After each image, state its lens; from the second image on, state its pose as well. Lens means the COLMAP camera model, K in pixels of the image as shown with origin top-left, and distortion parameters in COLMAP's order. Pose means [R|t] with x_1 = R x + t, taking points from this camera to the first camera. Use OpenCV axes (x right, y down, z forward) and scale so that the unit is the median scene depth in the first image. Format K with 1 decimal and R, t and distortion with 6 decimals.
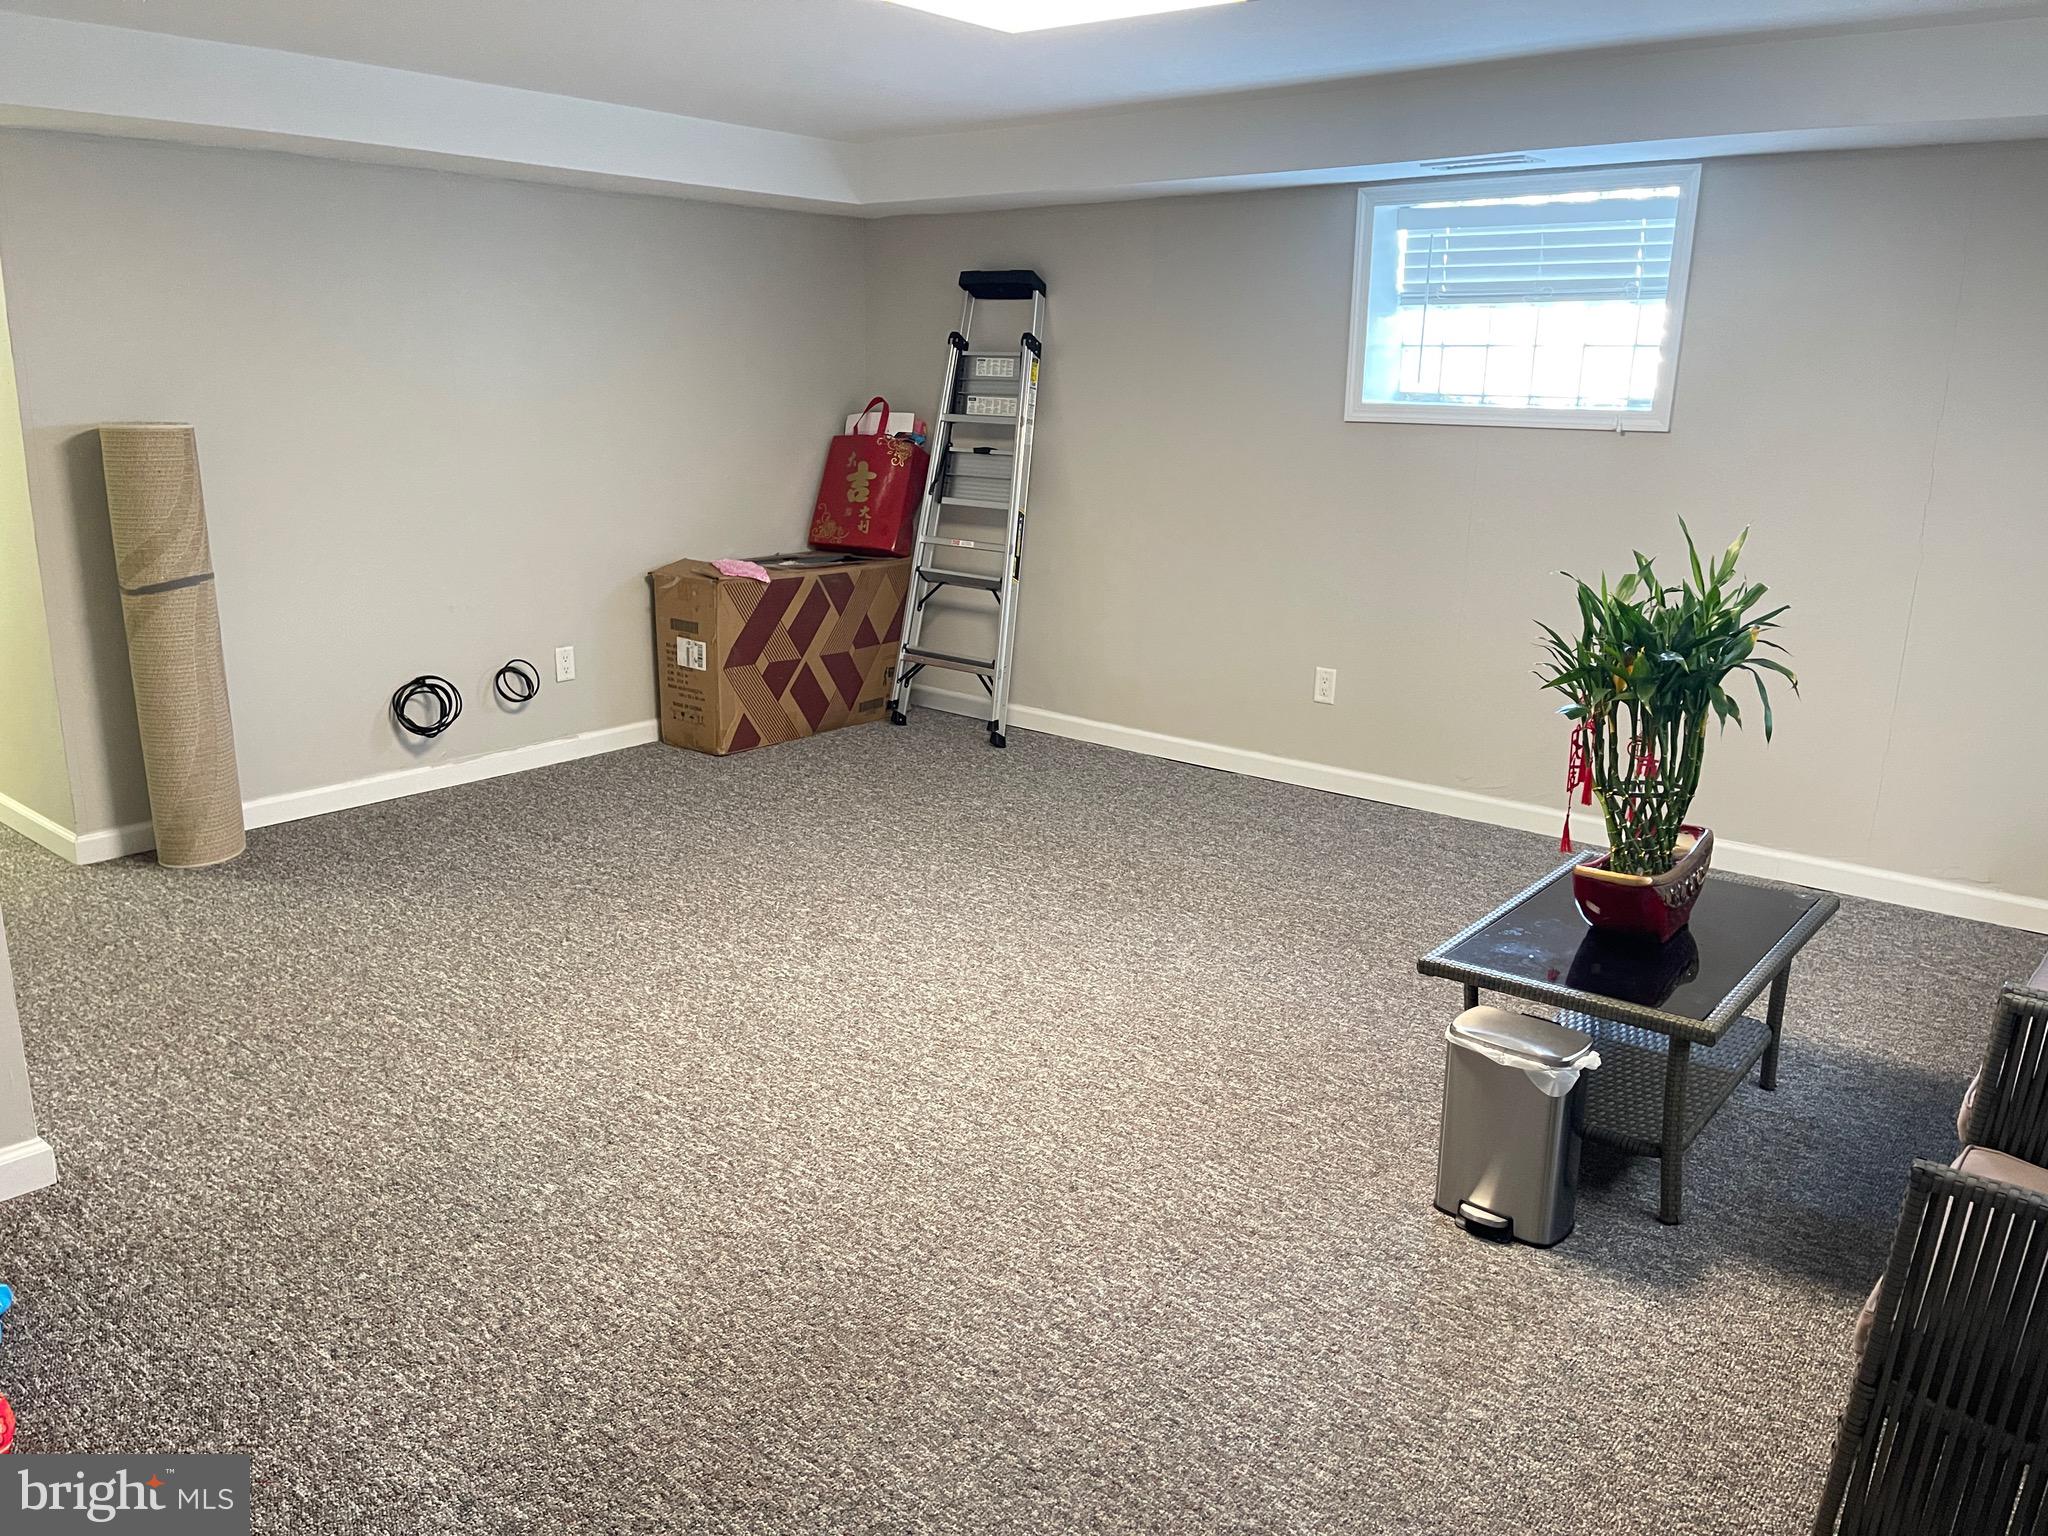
lens RADIAL K [[1540.8, 0, 1012.7], [0, 1540.8, 769.0], [0, 0, 1]] dist [0.055372, -0.003162]
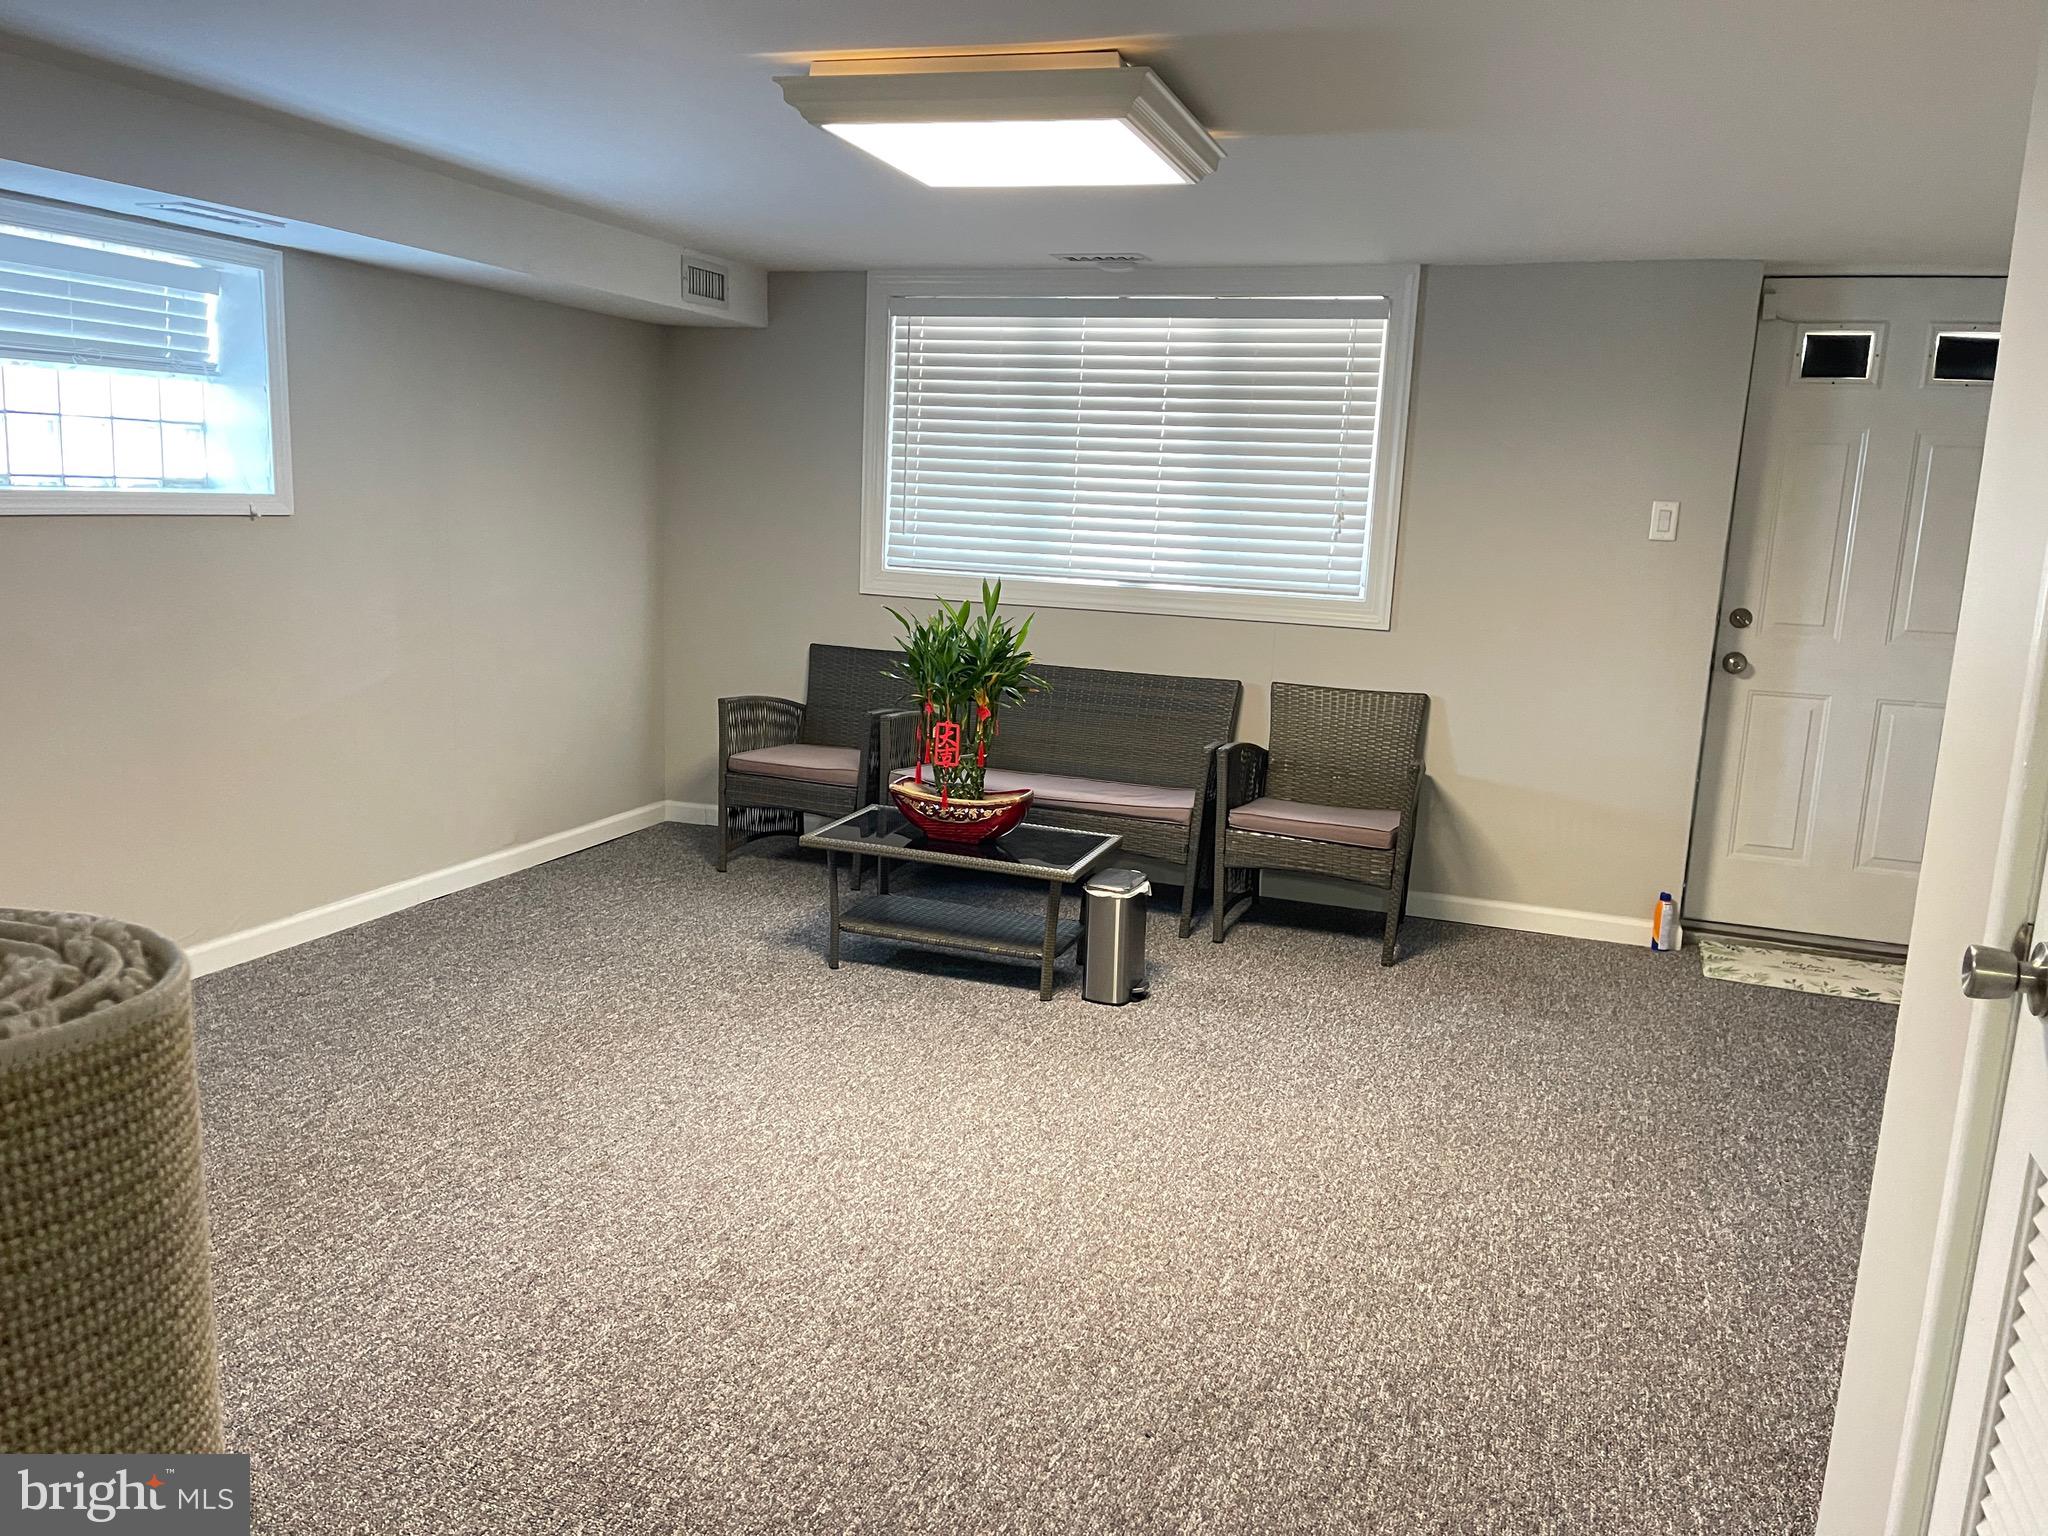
lens RADIAL K [[1540.8, 0, 1012.7], [0, 1540.8, 769.0], [0, 0, 1]] dist [0.055372, -0.003162]
pose [[-0.324743, -0.199785, 0.924461, -0.692609], [0.192653, 0.942971, 0.271460, -0.250383], [-0.925973, 0.266255, -0.267734, 0.900401]]
